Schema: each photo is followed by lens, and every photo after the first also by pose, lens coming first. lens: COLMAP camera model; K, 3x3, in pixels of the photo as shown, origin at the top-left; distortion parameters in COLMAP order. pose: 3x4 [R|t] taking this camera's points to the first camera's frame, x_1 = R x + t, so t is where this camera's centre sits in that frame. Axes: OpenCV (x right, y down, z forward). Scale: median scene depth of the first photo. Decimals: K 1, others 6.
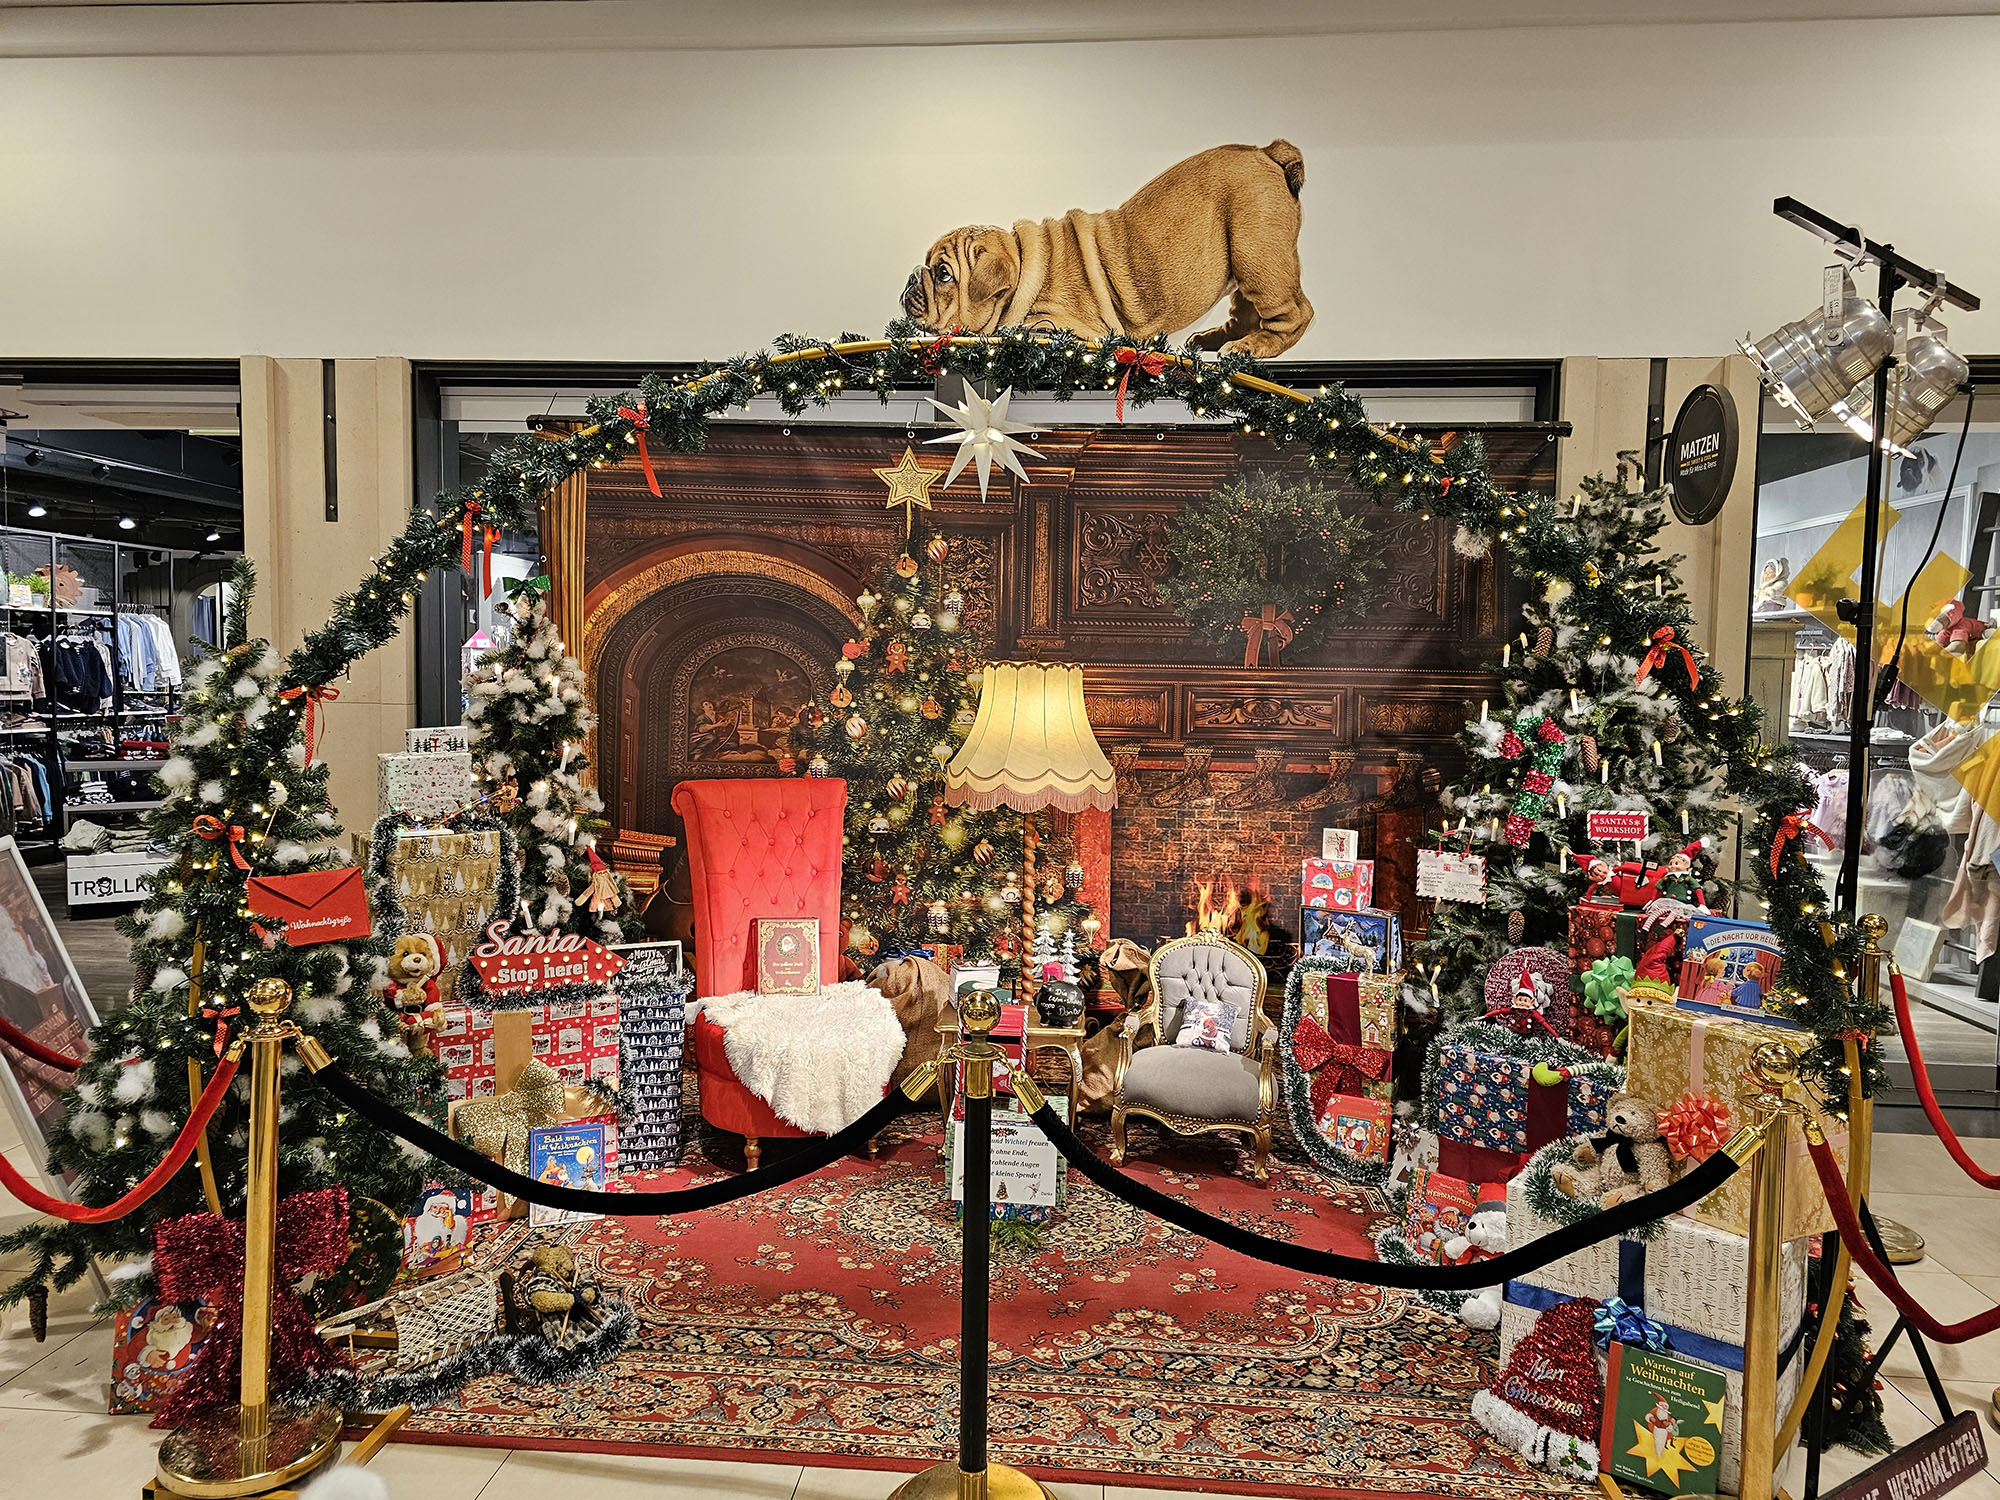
lens RADIAL K [[1350.7, 0, 978.1], [0, 1350.7, 757.3], [0, 0, 1]] dist [0.069726, -0.050856]
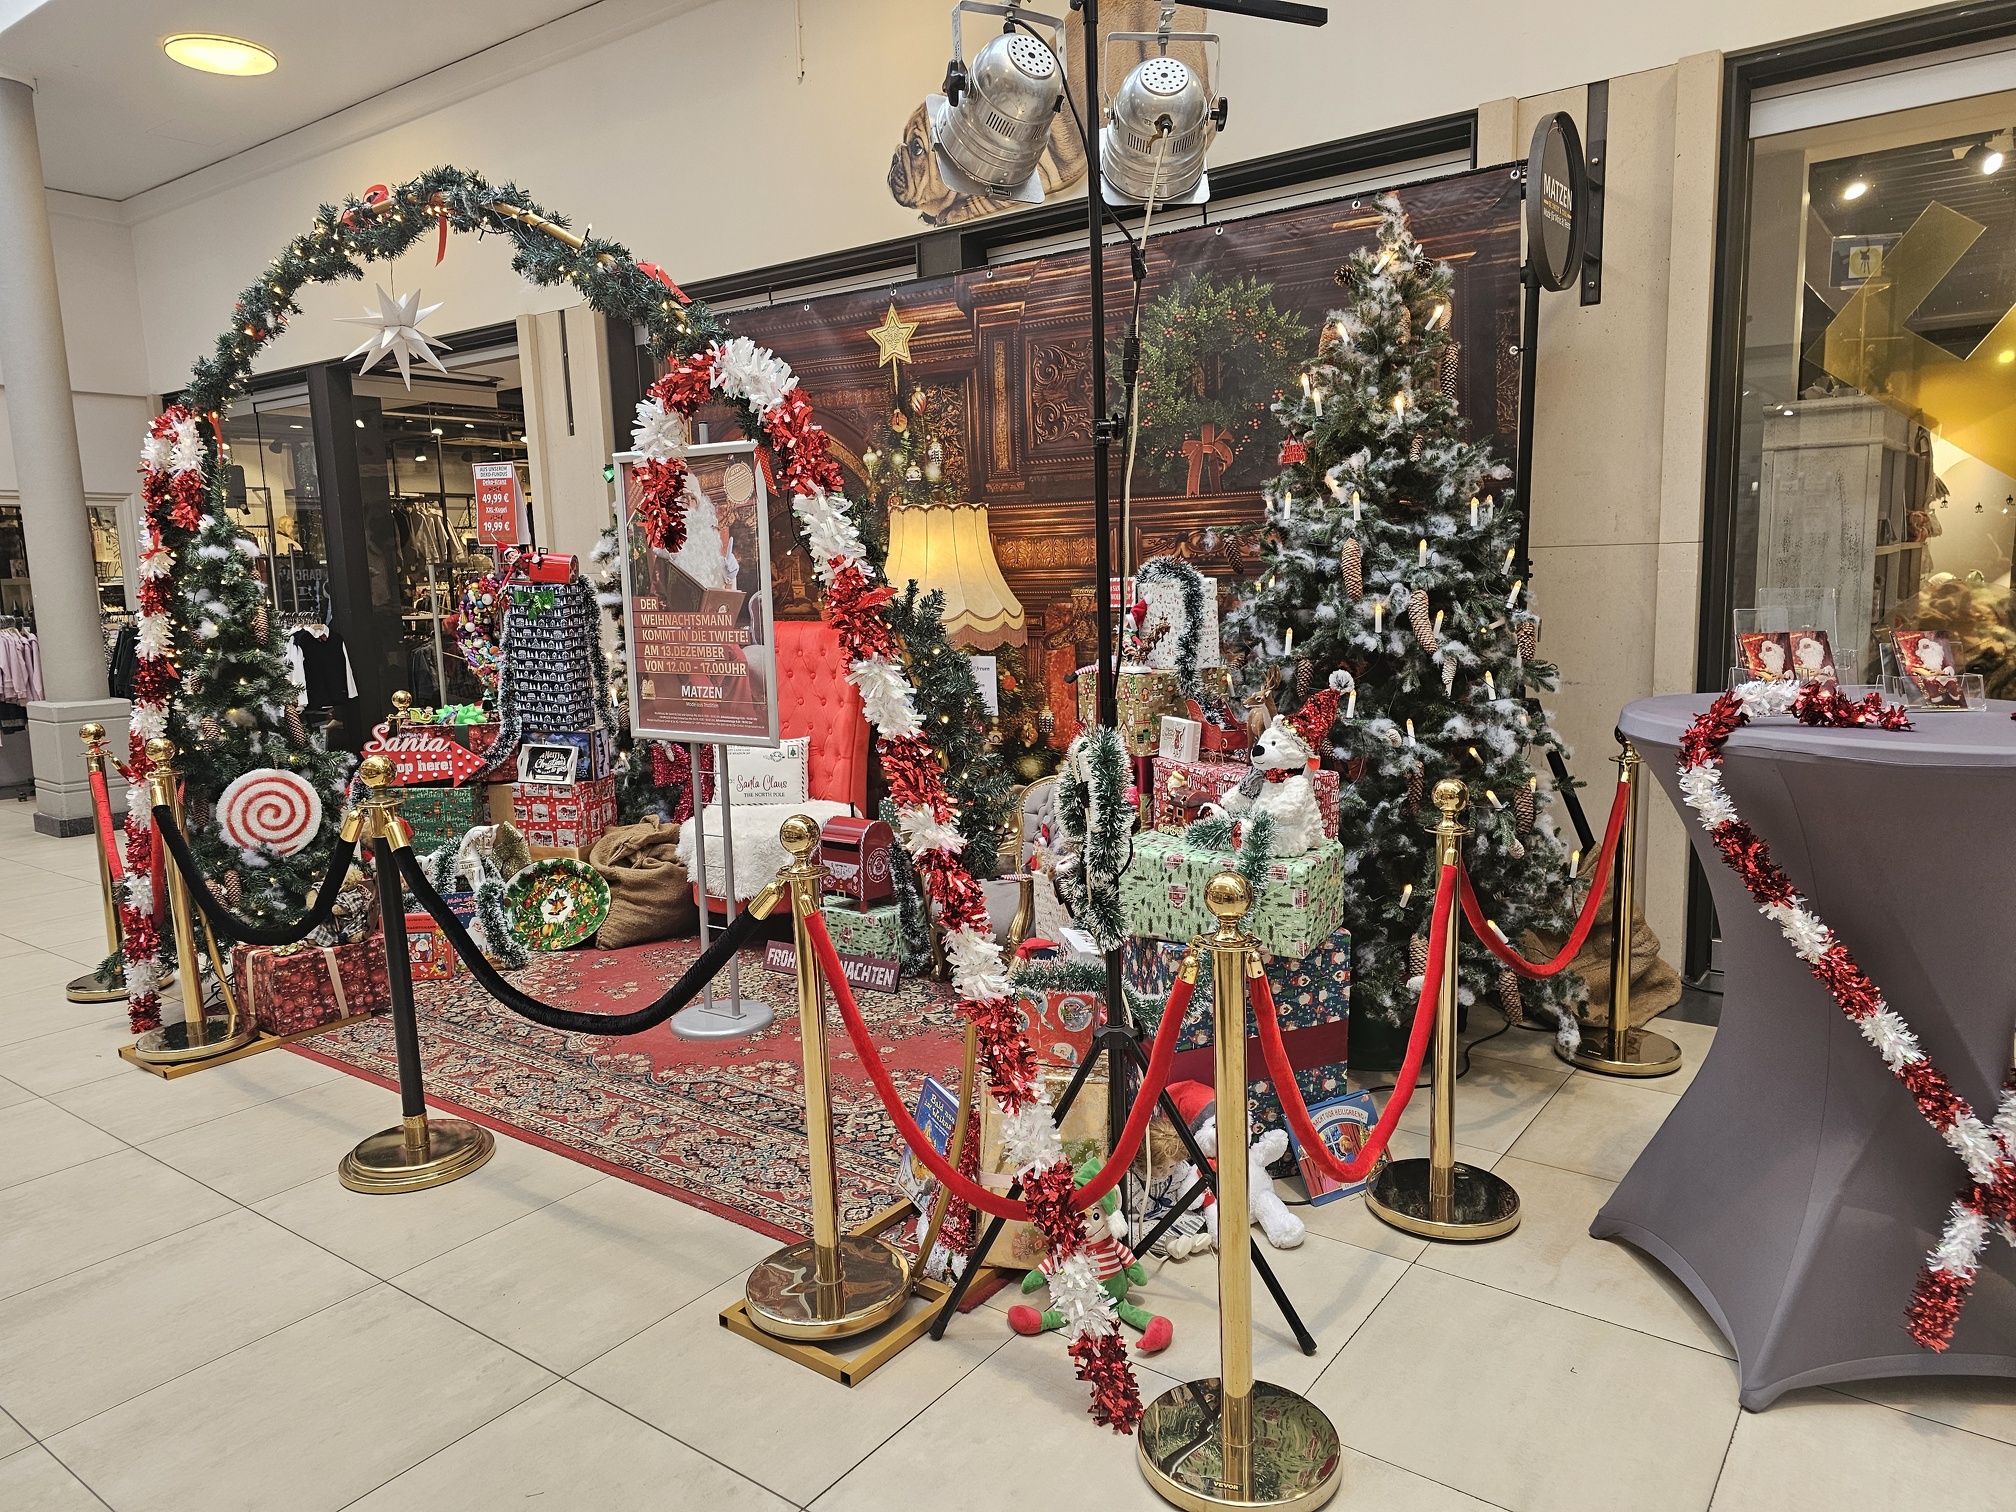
lens RADIAL K [[1361.6, 0, 993.0], [0, 1361.6, 756.5], [0, 0, 1]] dist [0.069726, -0.050856]
pose [[0.840149, 0.031534, -0.541437, 0.590489], [0.010512, 0.997174, 0.074388, 0.039213], [0.542253, -0.068188, 0.837444, 0.136773]]
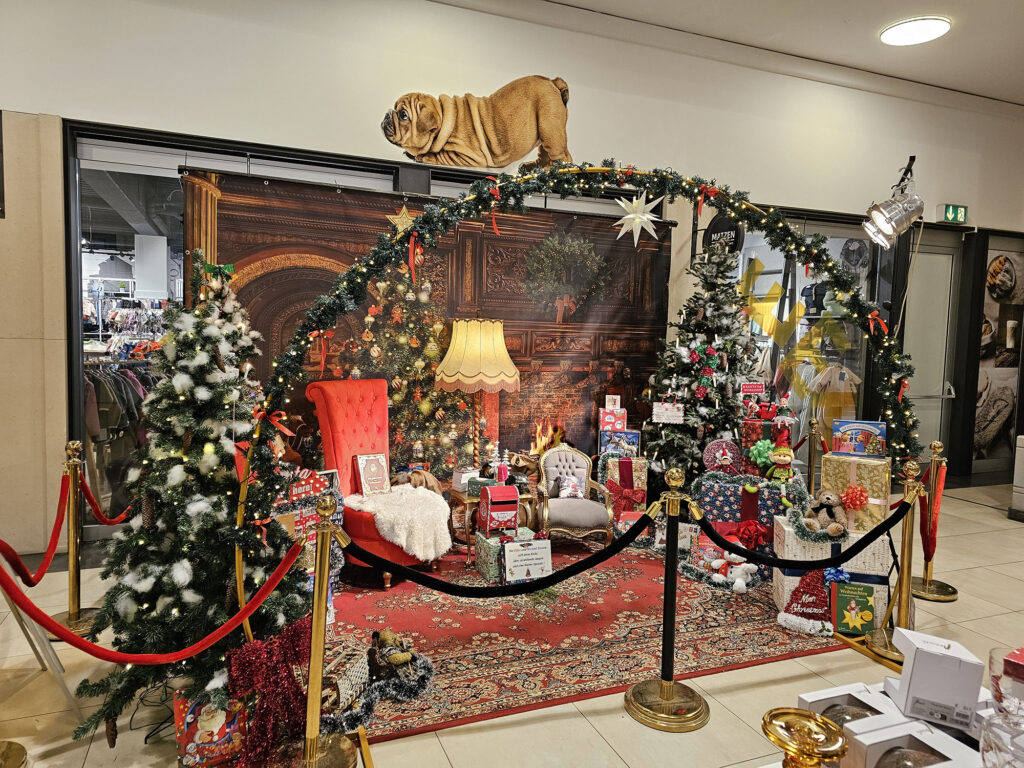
lens RADIAL K [[691.6, 0, 512.1], [0, 691.6, 381.1], [0, 0, 1]] dist [0.069726, -0.050856]
pose [[0.888091, -0.027187, 0.458862, -0.371934], [0.017746, 0.999533, 0.024876, -0.002199], [-0.459324, -0.013949, 0.888159, 0.051417]]
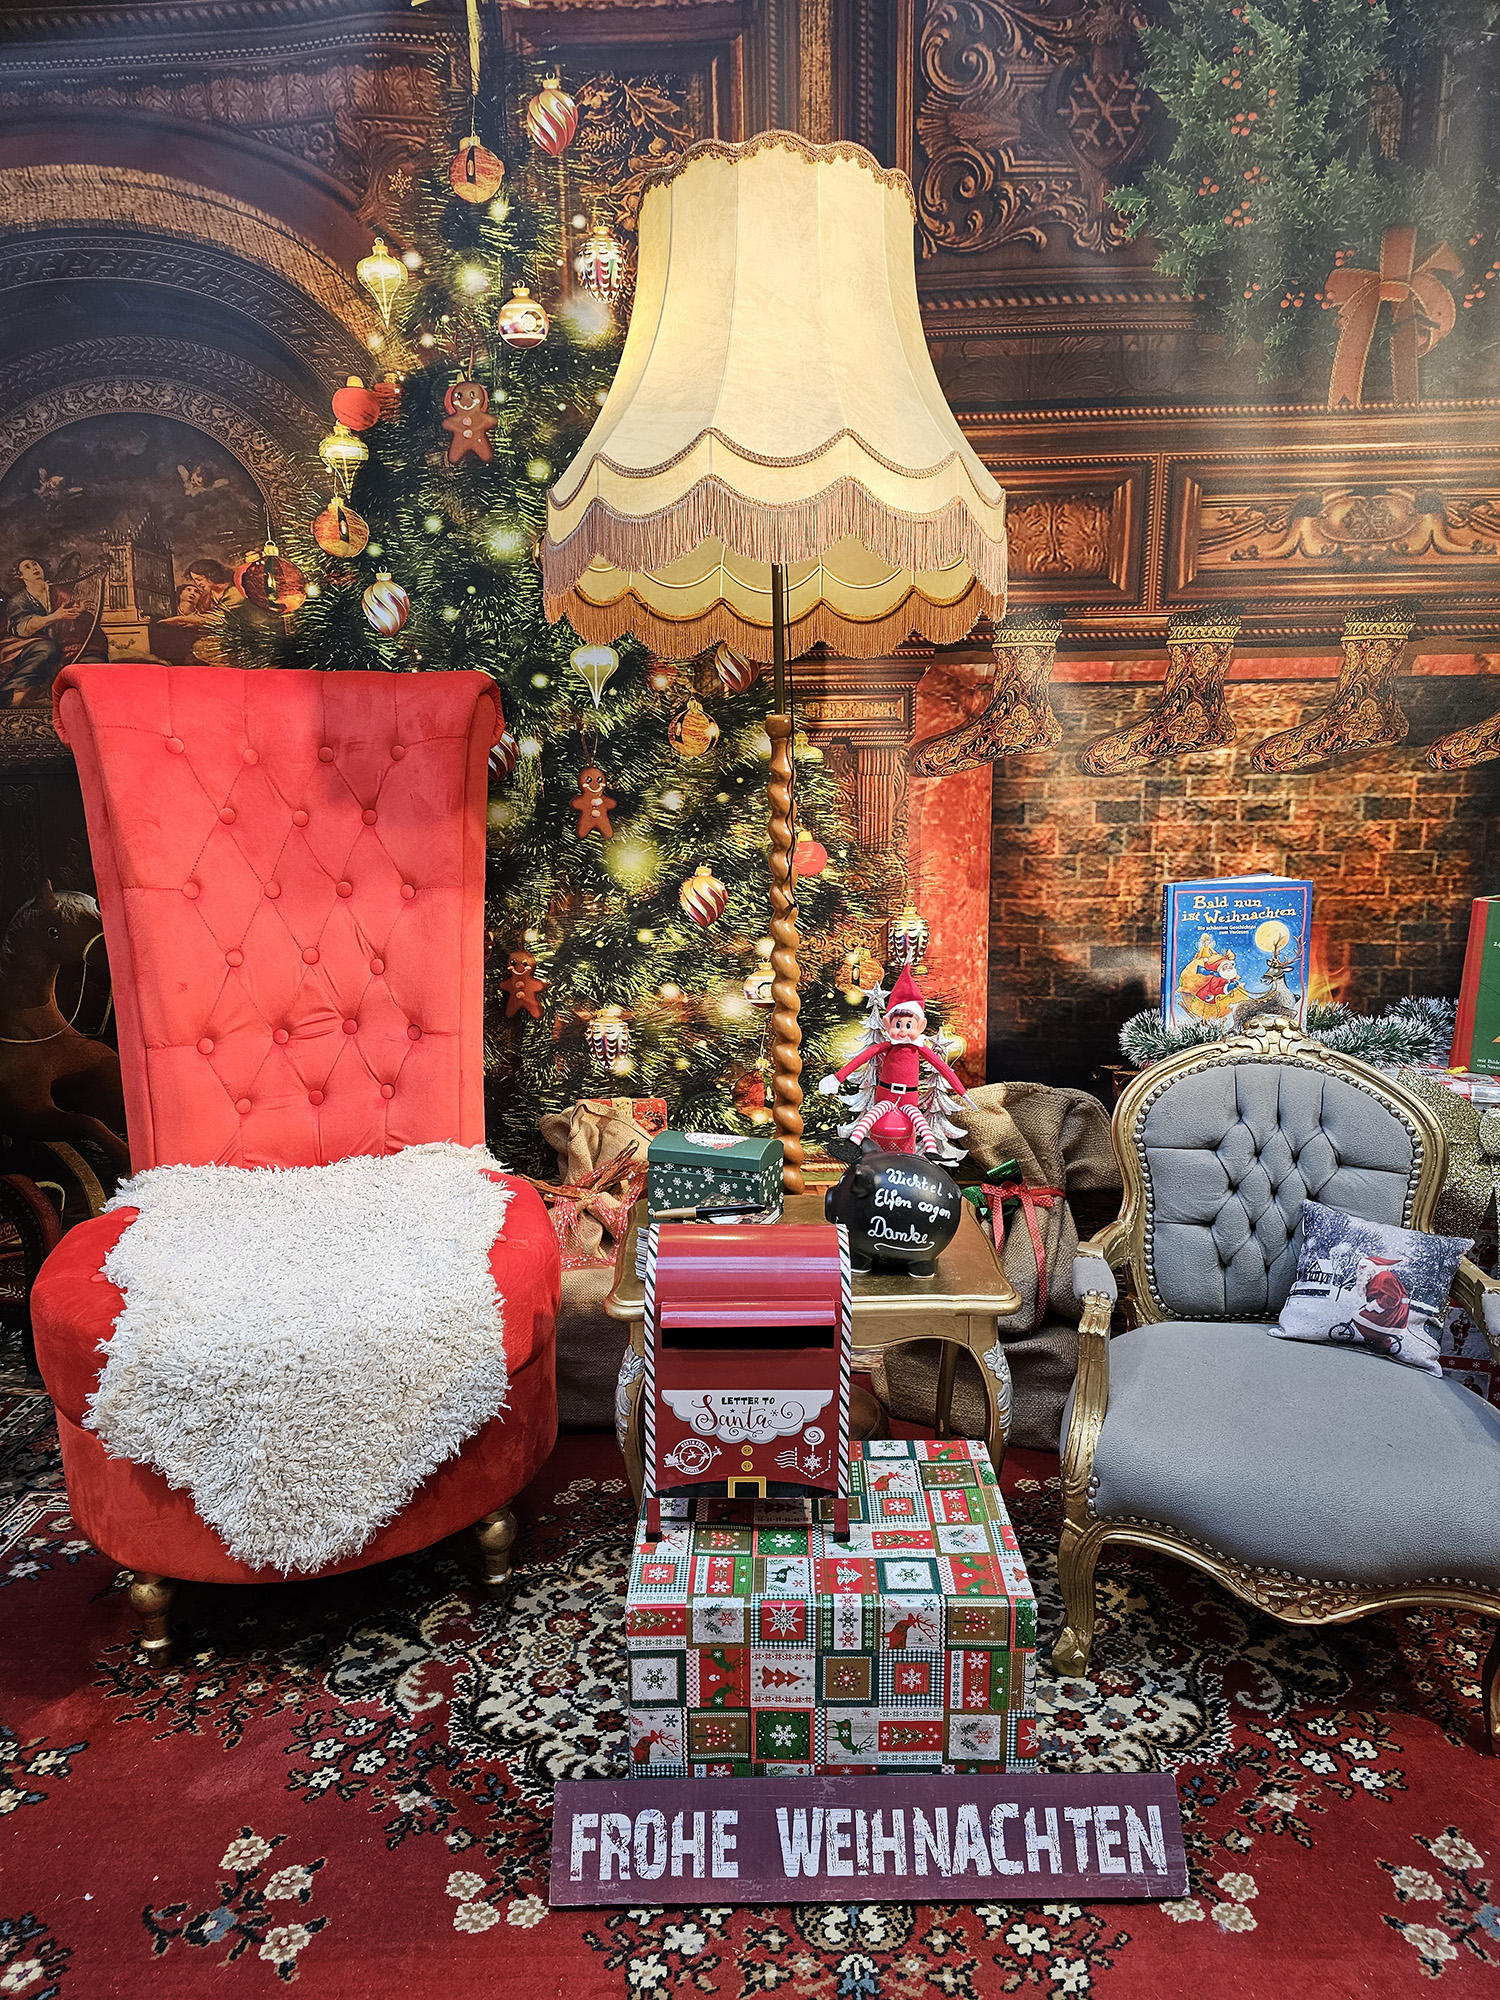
lens RADIAL K [[1350.7, 0, 752.2], [0, 1350.7, 1013.5], [0, 0, 1]] dist [0.069726, -0.050856]
pose [[0.999342, -0.035310, 0.008285, 0.015840], [0.033869, 0.990263, 0.135025, 0.050500], [-0.012972, -0.134655, 0.990808, 0.568502]]
